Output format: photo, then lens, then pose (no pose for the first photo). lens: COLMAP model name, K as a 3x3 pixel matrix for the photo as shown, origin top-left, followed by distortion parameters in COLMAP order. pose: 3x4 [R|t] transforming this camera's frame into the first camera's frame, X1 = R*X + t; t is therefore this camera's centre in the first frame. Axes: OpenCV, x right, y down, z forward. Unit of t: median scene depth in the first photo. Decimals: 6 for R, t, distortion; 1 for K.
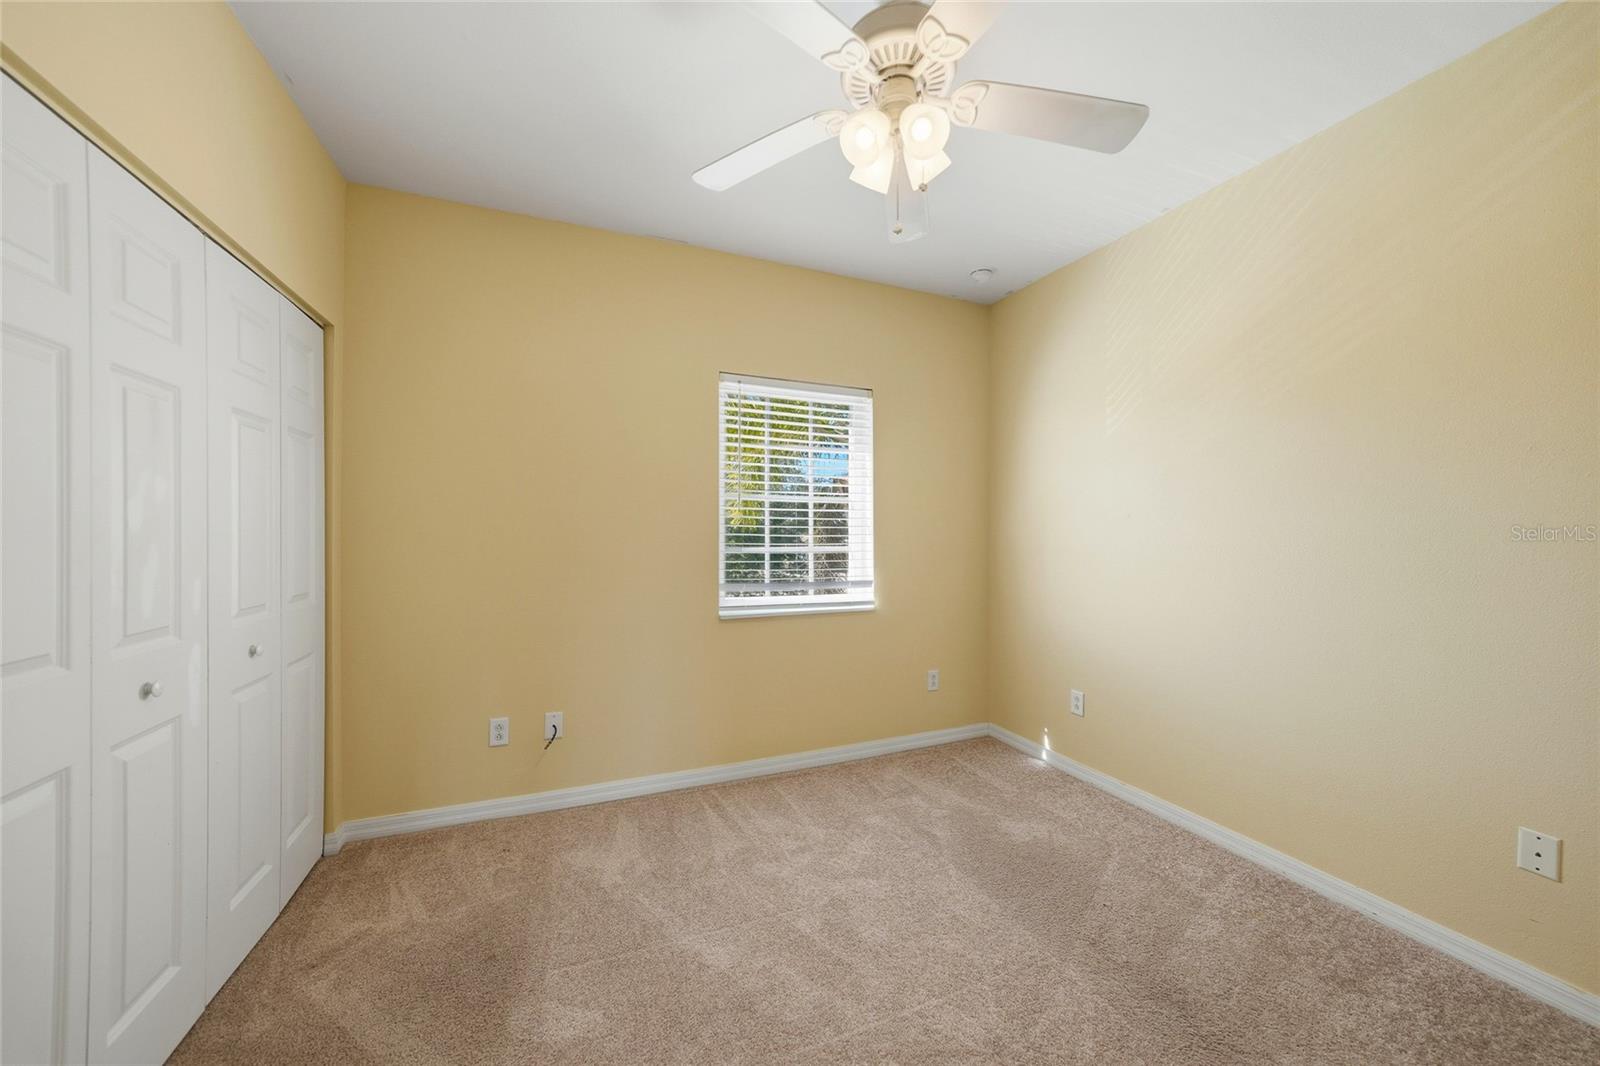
lens RADIAL K [[558.0, 0, 805.4], [0, 558.0, 535.8], [0, 0, 1]] dist [-0.045996, 0.009947]
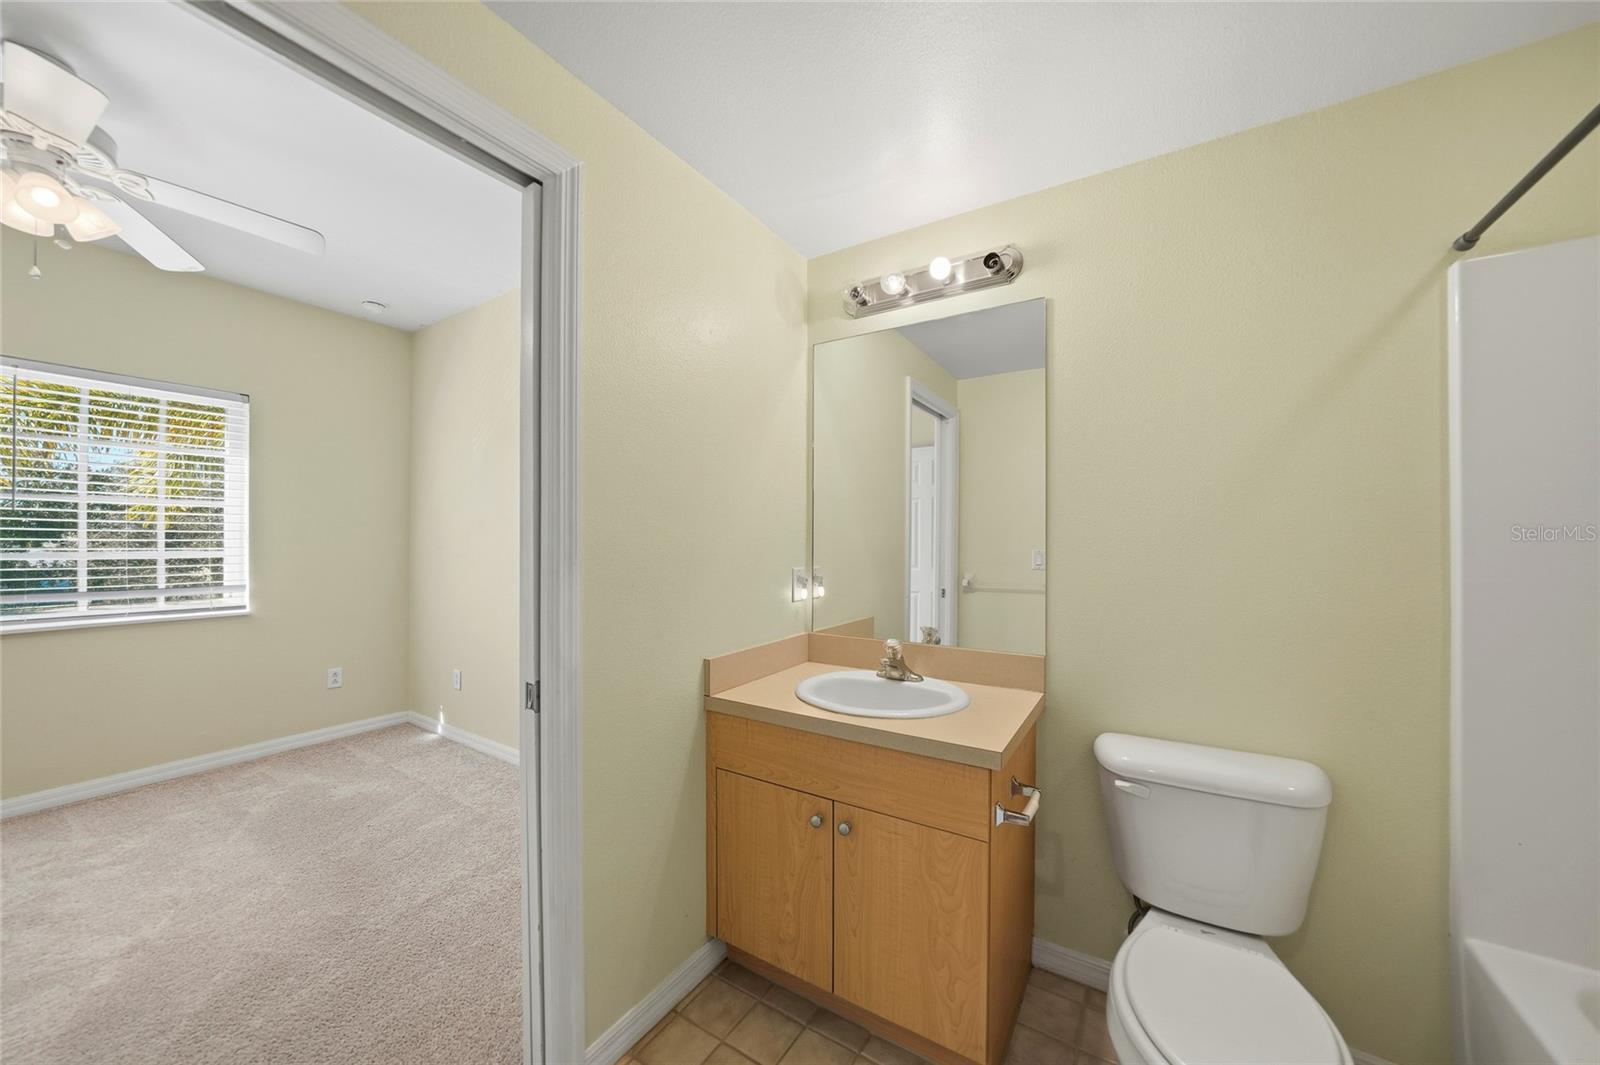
lens RADIAL K [[558.0, 0, 805.4], [0, 558.0, 535.3], [0, 0, 1]] dist [-0.045996, 0.009947]
pose [[0.807204, 0.007147, 0.590229, 0.365674], [-0.001799, 0.999952, -0.009648, -0.001645], [-0.590269, 0.006727, 0.807178, -0.382033]]
